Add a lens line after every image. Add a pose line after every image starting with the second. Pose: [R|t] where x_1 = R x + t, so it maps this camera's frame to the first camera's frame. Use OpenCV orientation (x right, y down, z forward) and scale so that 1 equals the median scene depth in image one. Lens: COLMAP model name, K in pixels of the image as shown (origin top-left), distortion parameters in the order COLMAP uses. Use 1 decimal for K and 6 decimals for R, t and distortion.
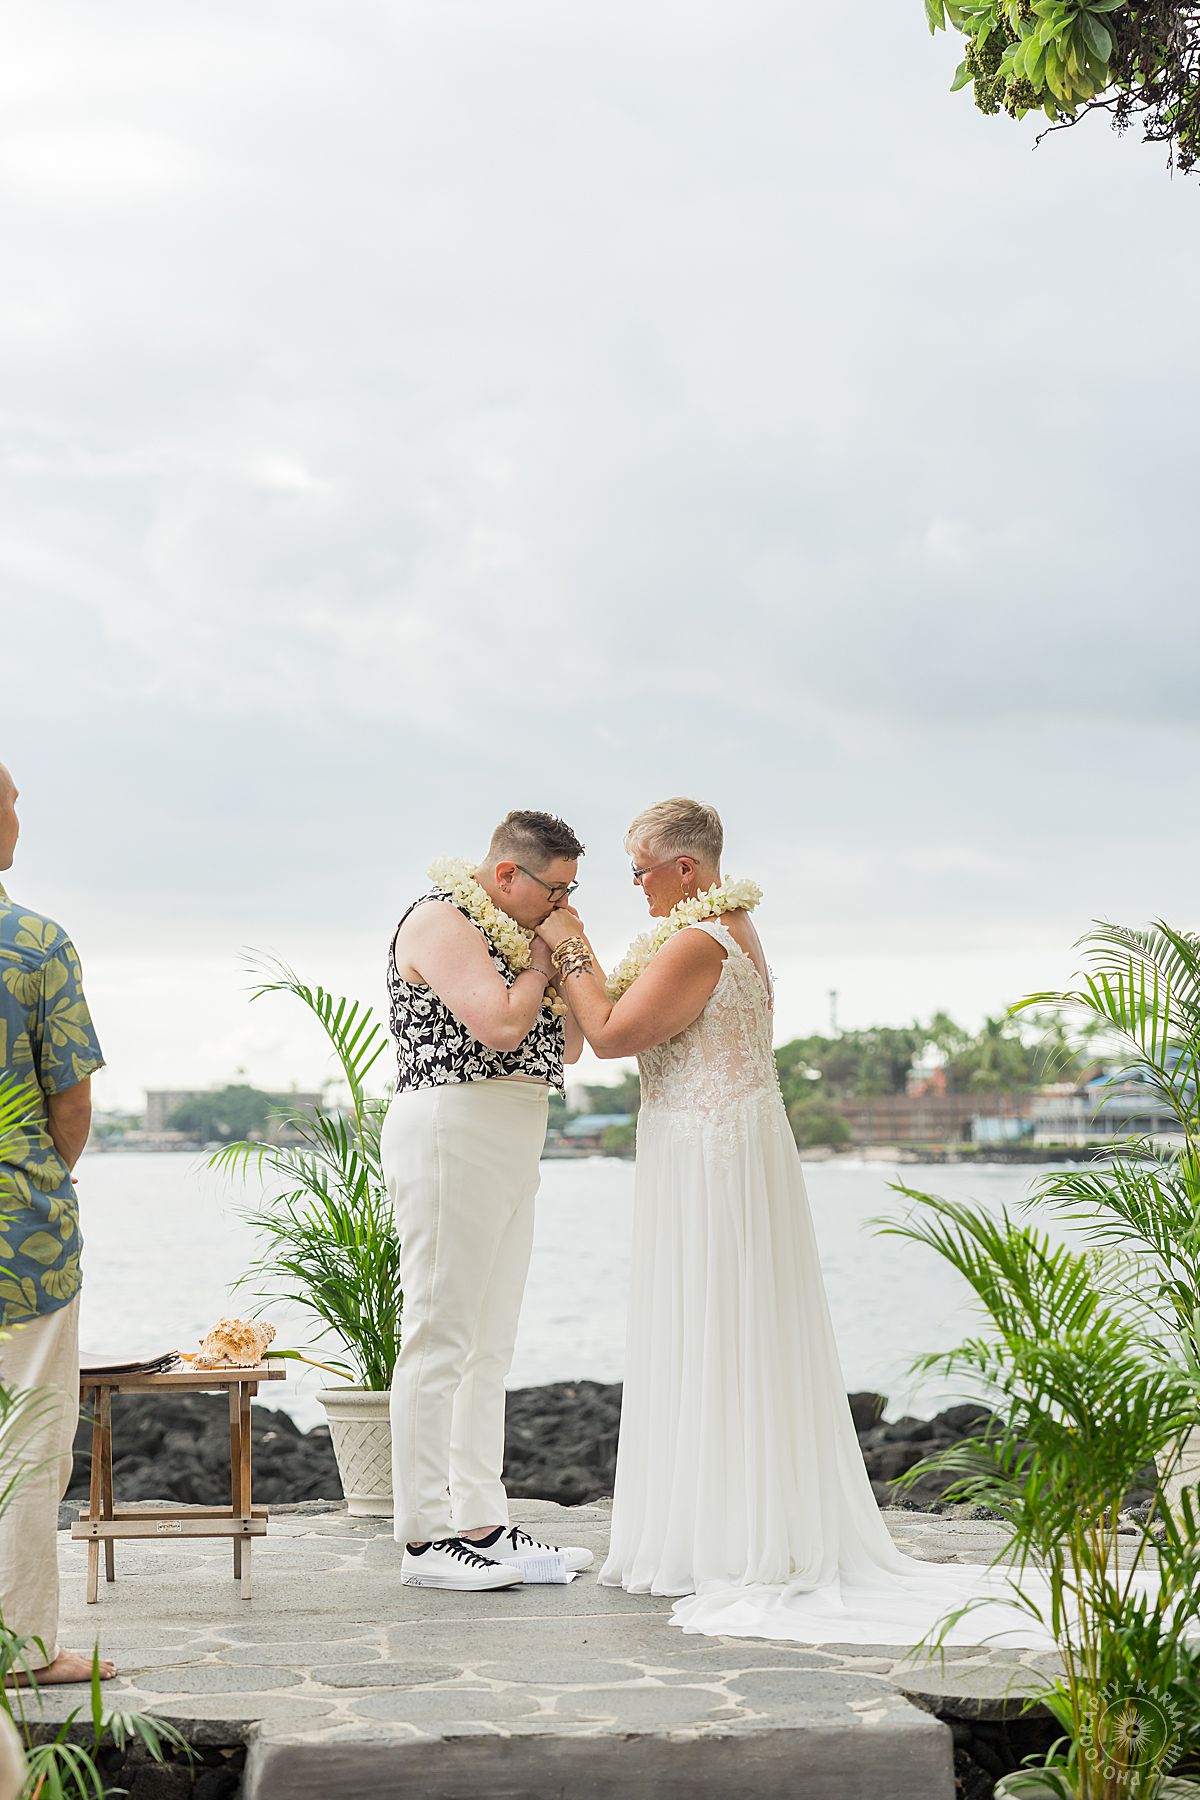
lens RADIAL K [[3436.2, 0, 594.5], [0, 3436.2, 911.3], [0, 0, 1]] dist [-0.101504, 0.000000]
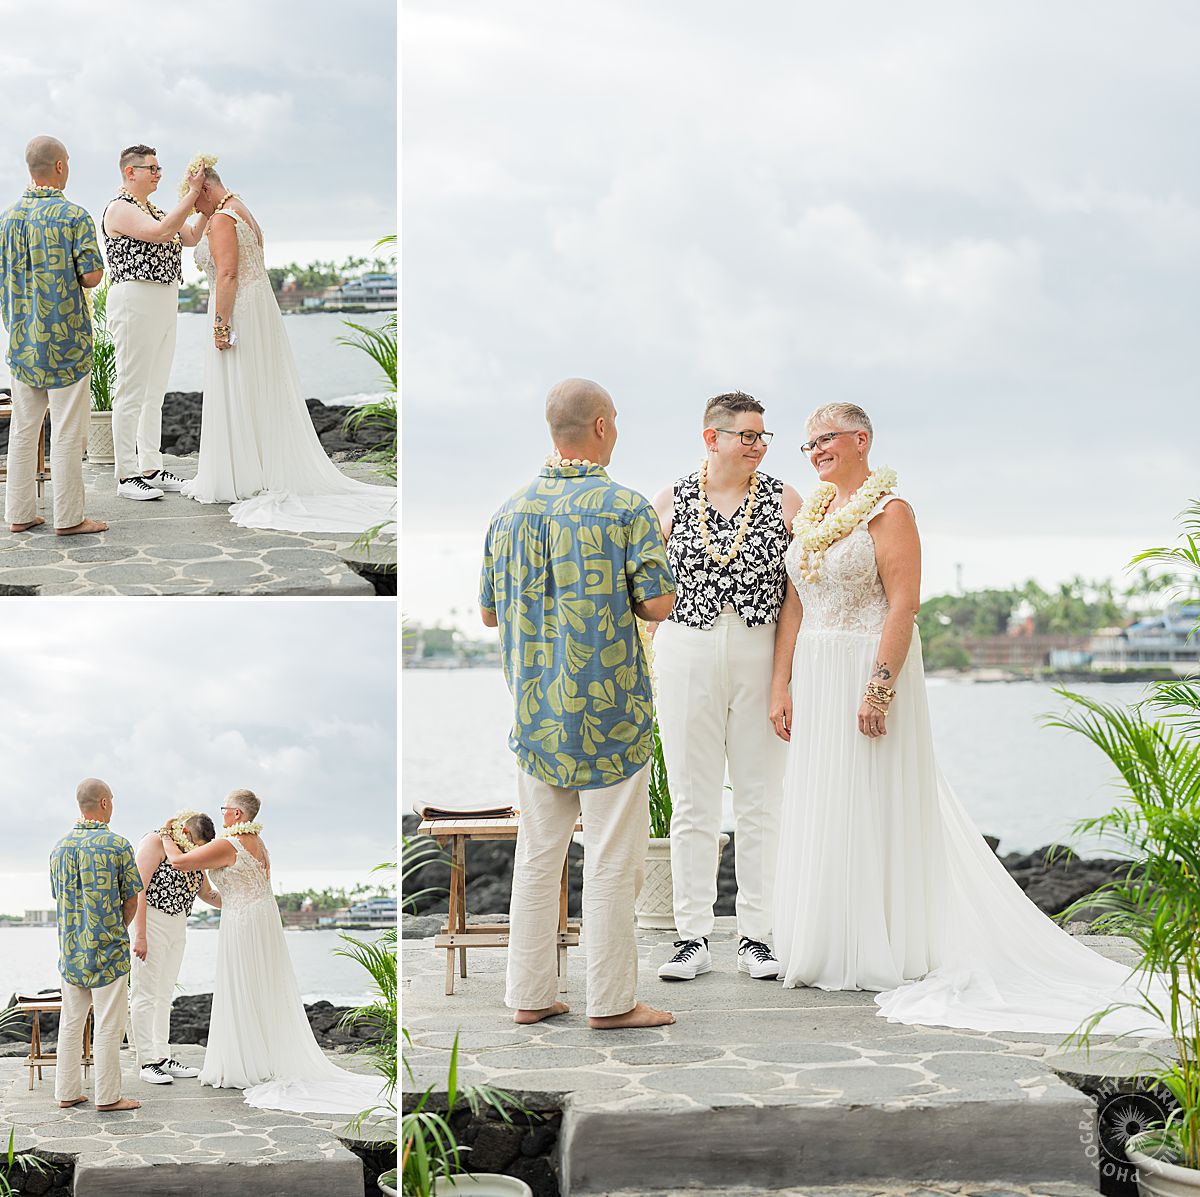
lens RADIAL K [[3167.3, 0, 605.2], [0, 3167.3, 598.6], [0, 0, 1]] dist [-0.339266, 0.000000]
pose [[0.996185, 0.006827, -0.086994, 0.020288], [-0.002080, 0.998510, 0.054533, -0.020617], [0.087236, -0.054144, 0.994715, -0.212172]]
